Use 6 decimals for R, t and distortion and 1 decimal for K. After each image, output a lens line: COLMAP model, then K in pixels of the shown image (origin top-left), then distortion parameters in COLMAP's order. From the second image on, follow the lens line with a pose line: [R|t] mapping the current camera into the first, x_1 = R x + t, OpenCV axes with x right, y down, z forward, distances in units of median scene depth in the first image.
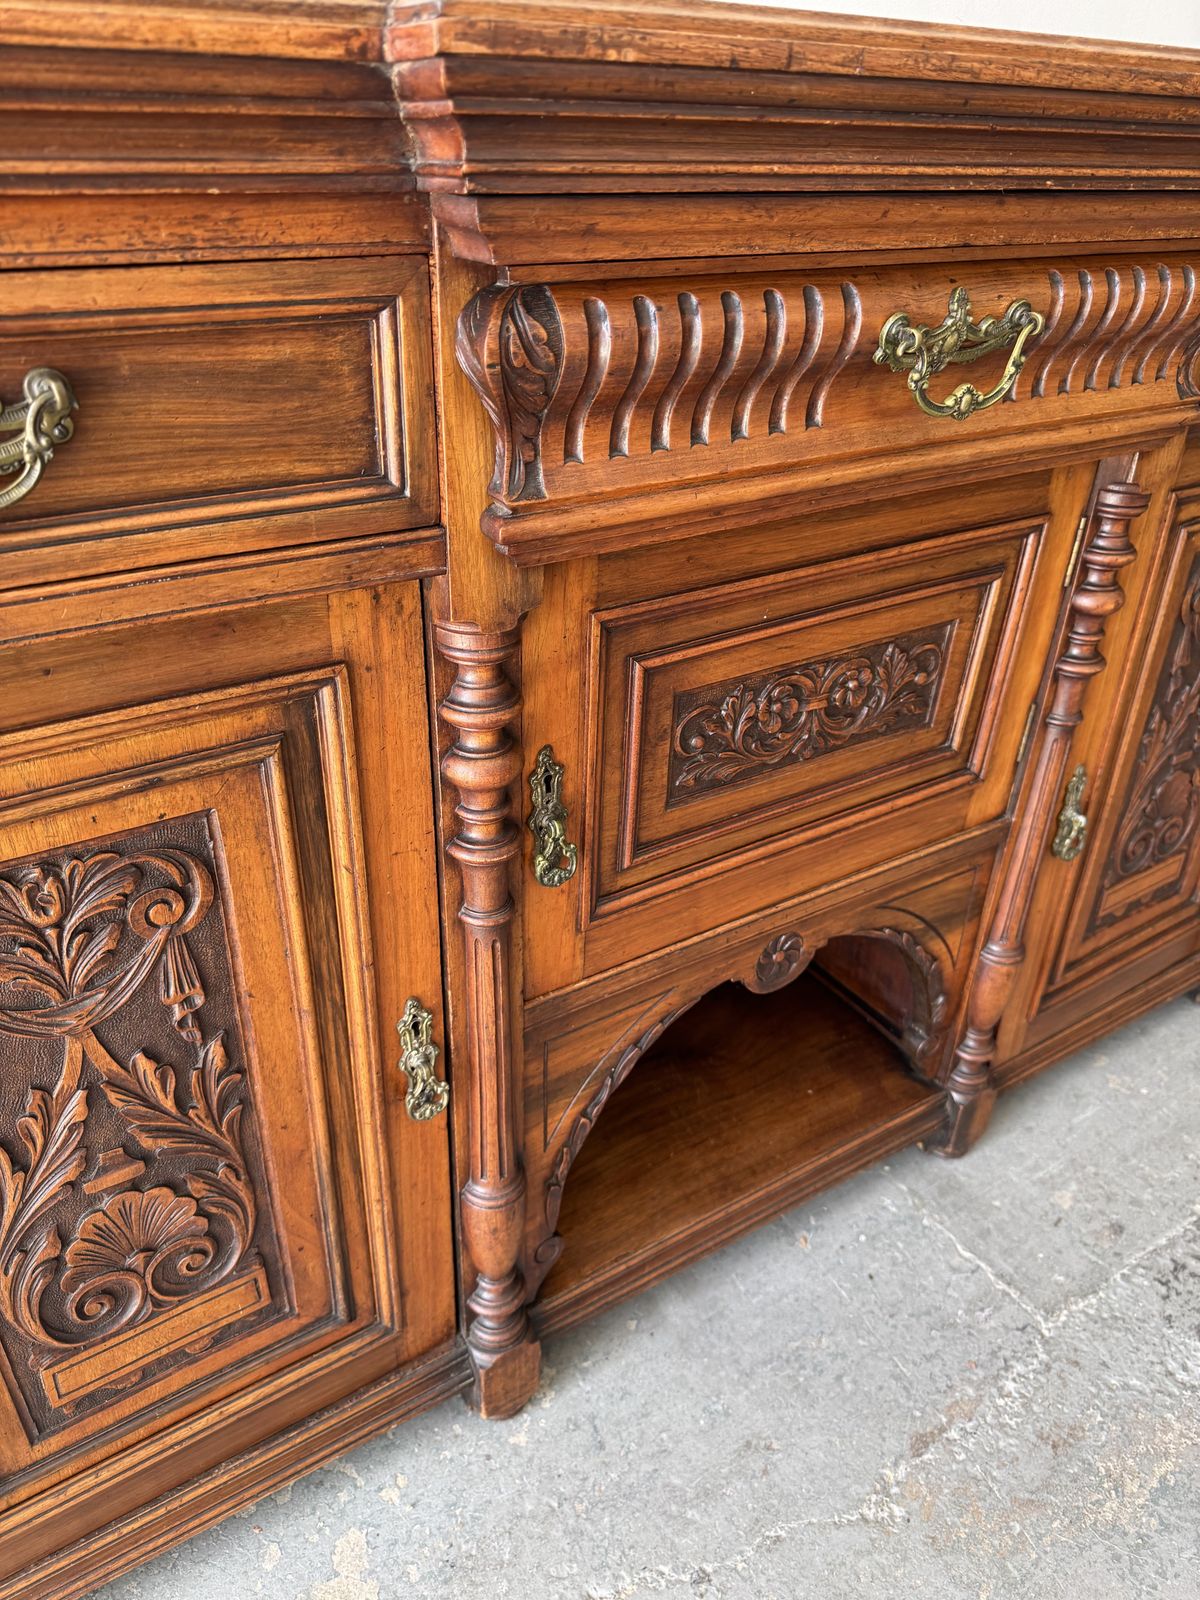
lens RADIAL K [[1161.4, 0, 605.4], [0, 1161.4, 818.6], [0, 0, 1]] dist [0.003023, -0.002842]
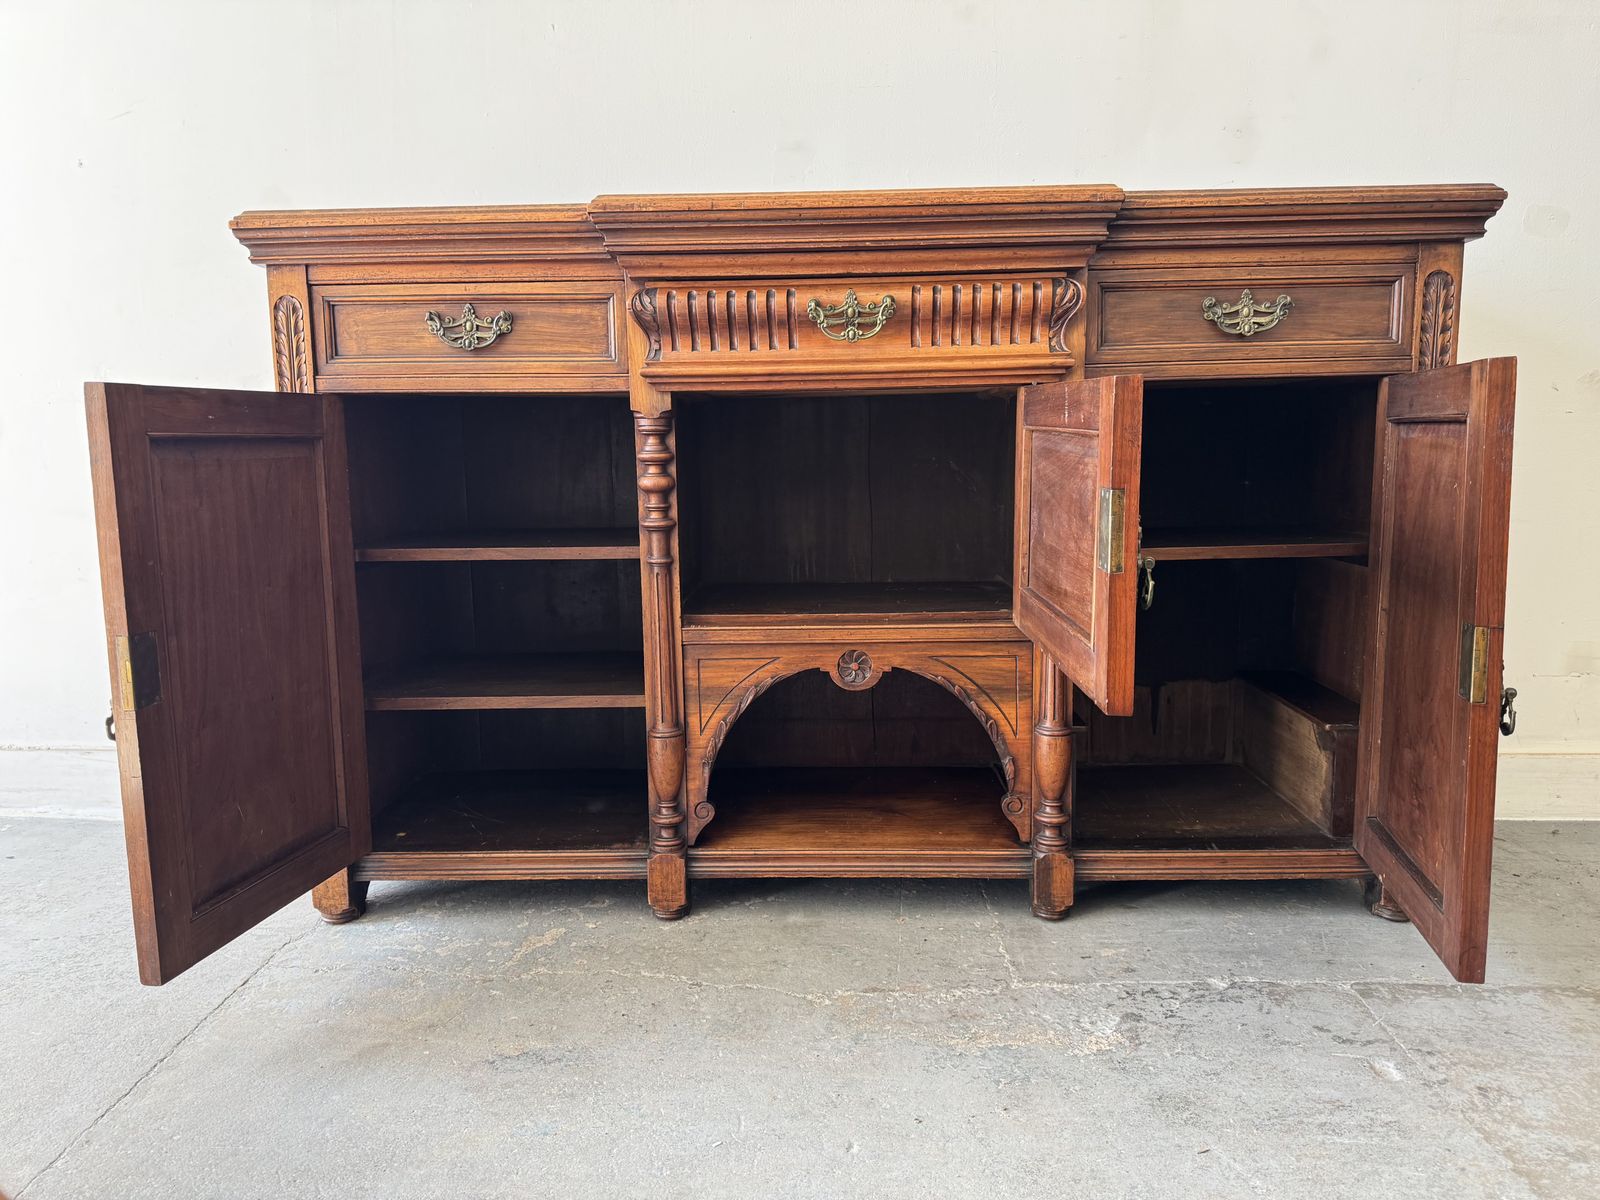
lens RADIAL K [[1146.4, 0, 797.3], [0, 1146.4, 613.7], [0, 0, 1]] dist [0.095067, -0.166653]
pose [[0.822075, 0.037548, -0.568139, 1.456005], [-0.261769, 0.911042, -0.318560, 0.853446], [0.505637, 0.410601, 0.758774, -0.524472]]
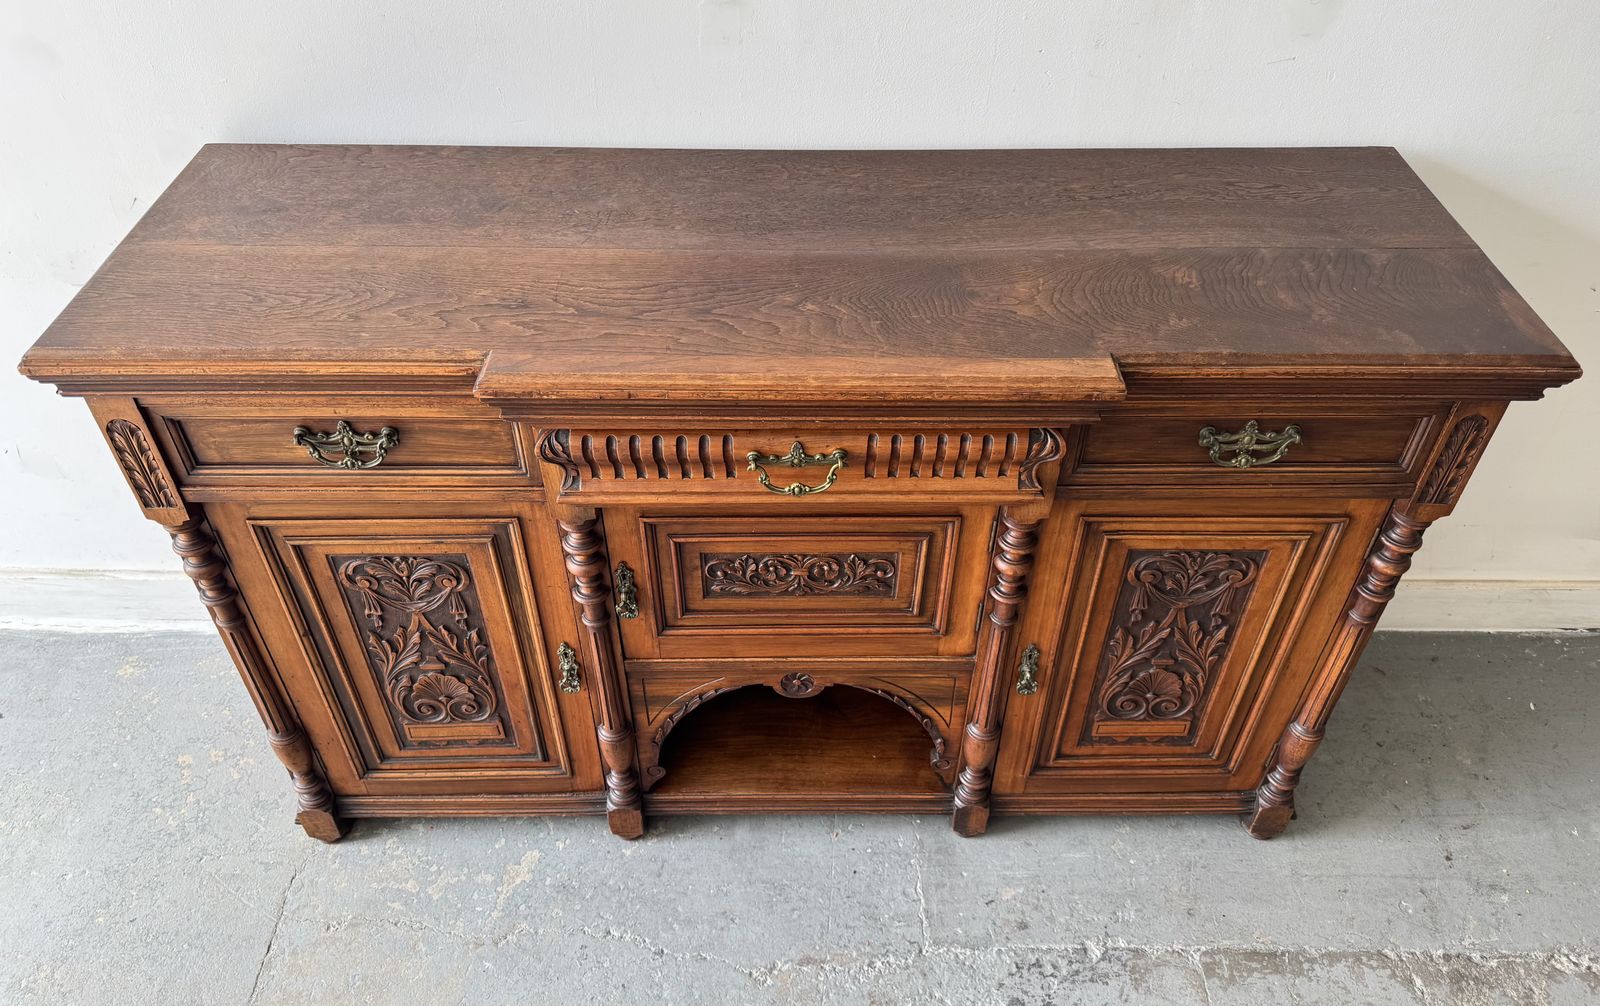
lens RADIAL K [[1154.2, 0, 800.0], [0, 1154.2, 503.0], [0, 0, 1]] dist [0.125694, -0.247534]
pose [[0.845089, 0.342583, -0.410441, 1.085926], [-0.260989, 0.934379, 0.242529, -0.784139], [0.466594, -0.097838, 0.879044, -0.726884]]
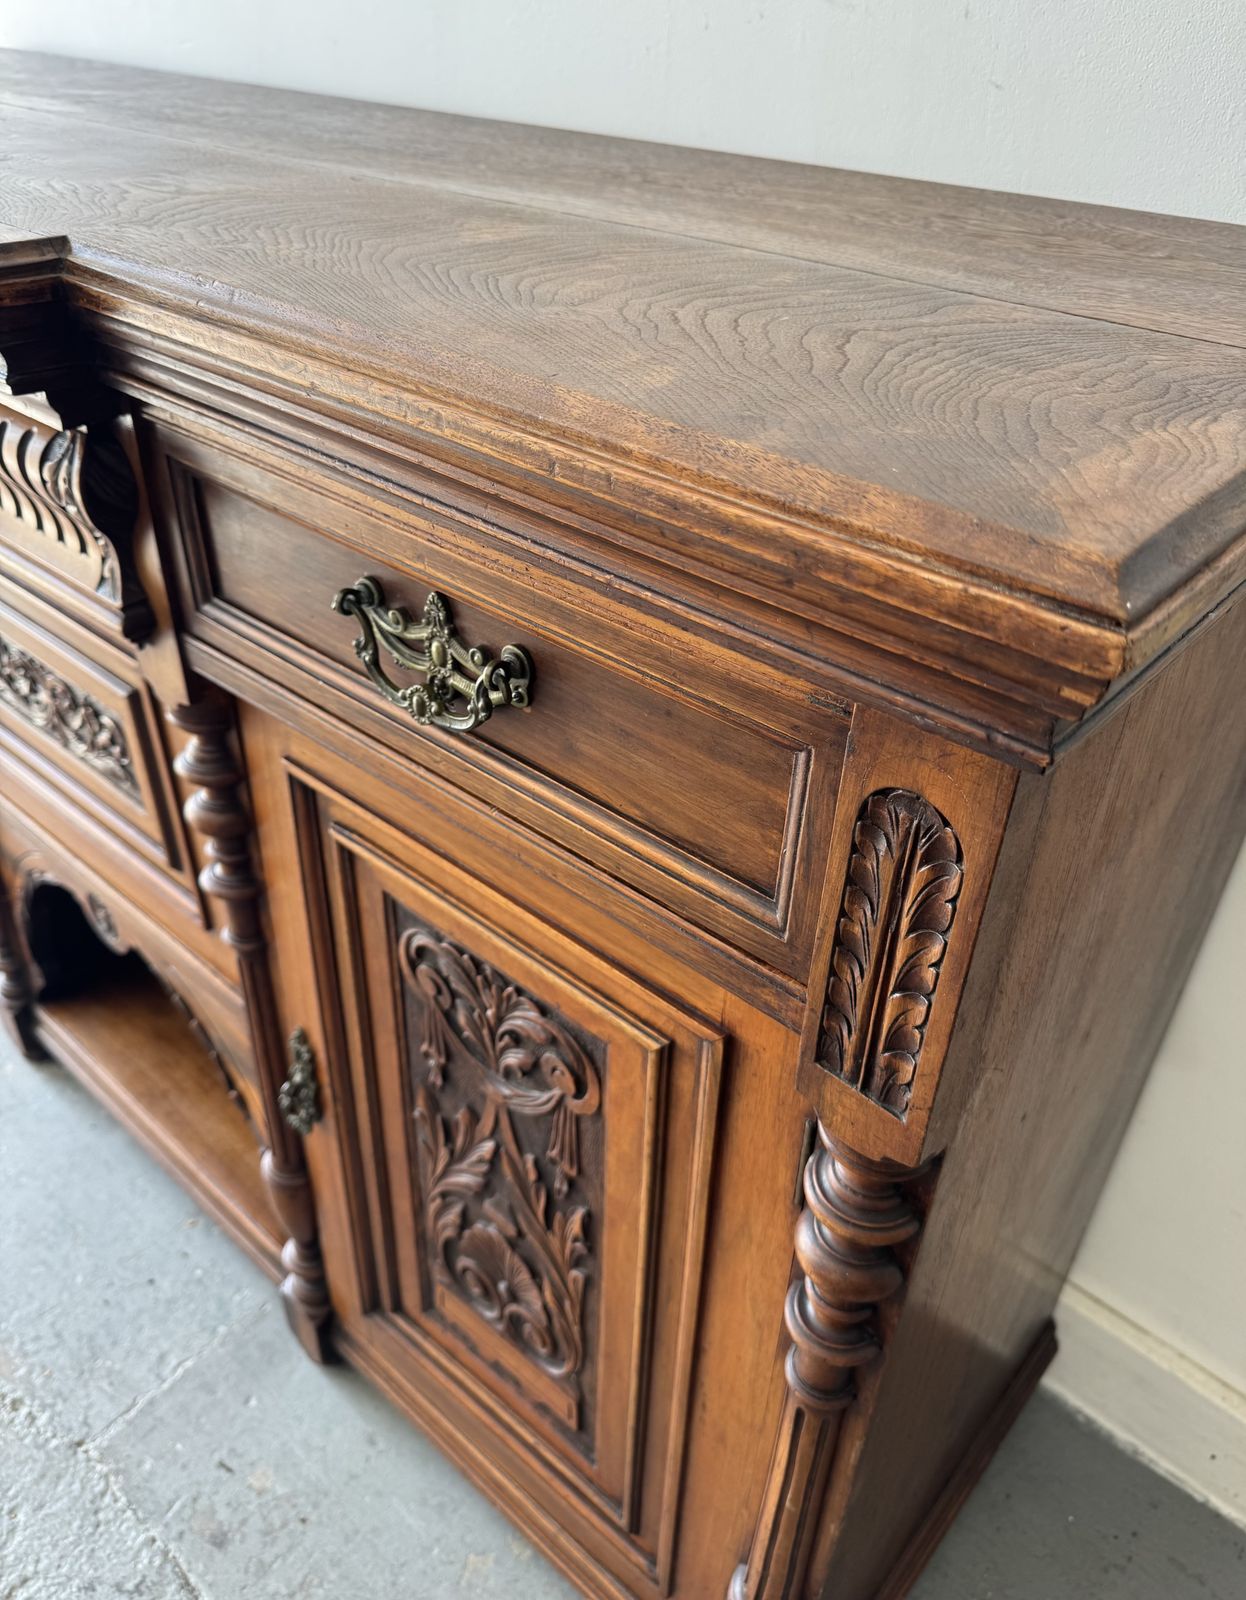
lens RADIAL K [[1242.7, 0, 582.7], [0, 1242.7, 801.0], [0, 0, 1]] dist [0.014449, -0.001102]
pose [[0.249801, 0.540549, -0.803372, 1.601236], [-0.506426, 0.780089, 0.367414, -0.873388], [0.825307, 0.315069, 0.468615, 1.088274]]
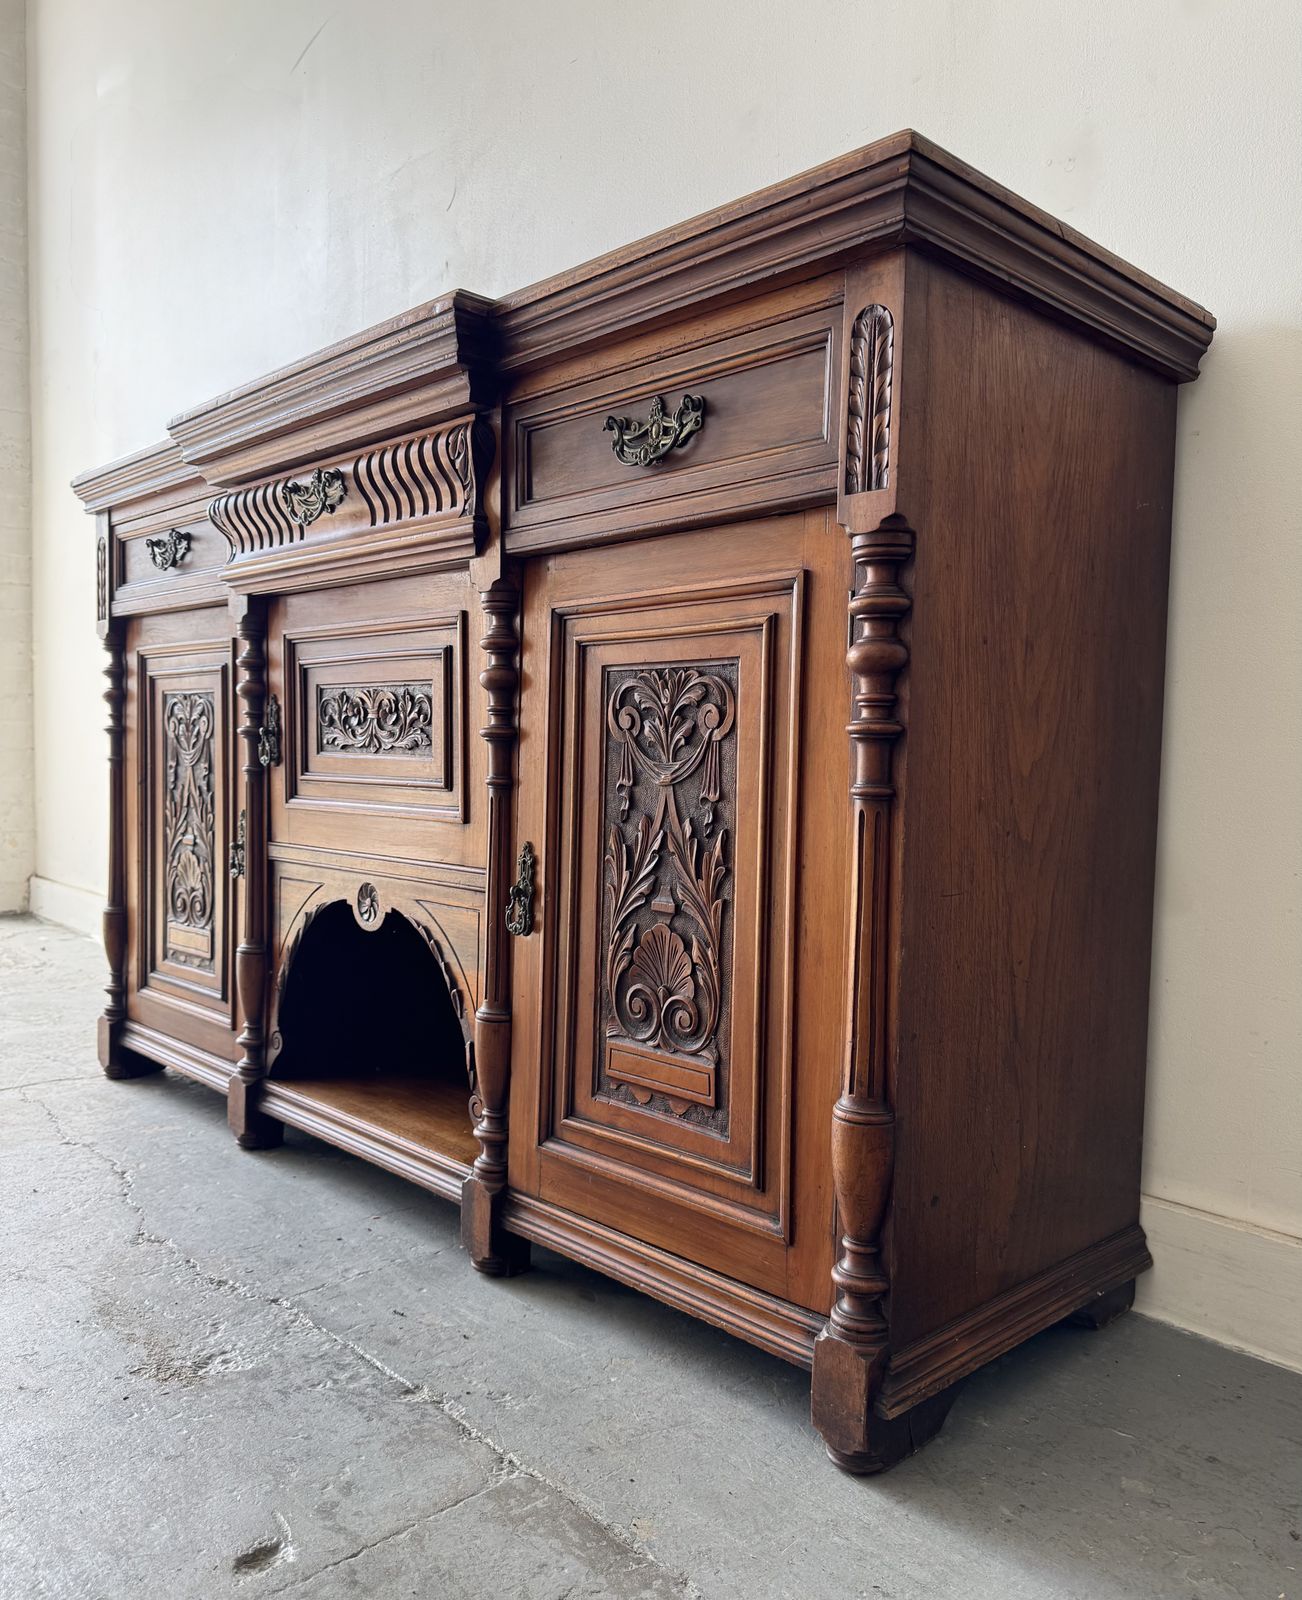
lens RADIAL K [[1264.8, 0, 617.3], [0, 1264.8, 828.1], [0, 0, 1]] dist [0.144904, -0.293246]
pose [[0.161528, 0.030460, -0.986398, 2.514132], [-0.525916, 0.848423, -0.059922, -0.044485], [0.835057, 0.528442, 0.153063, 1.334460]]
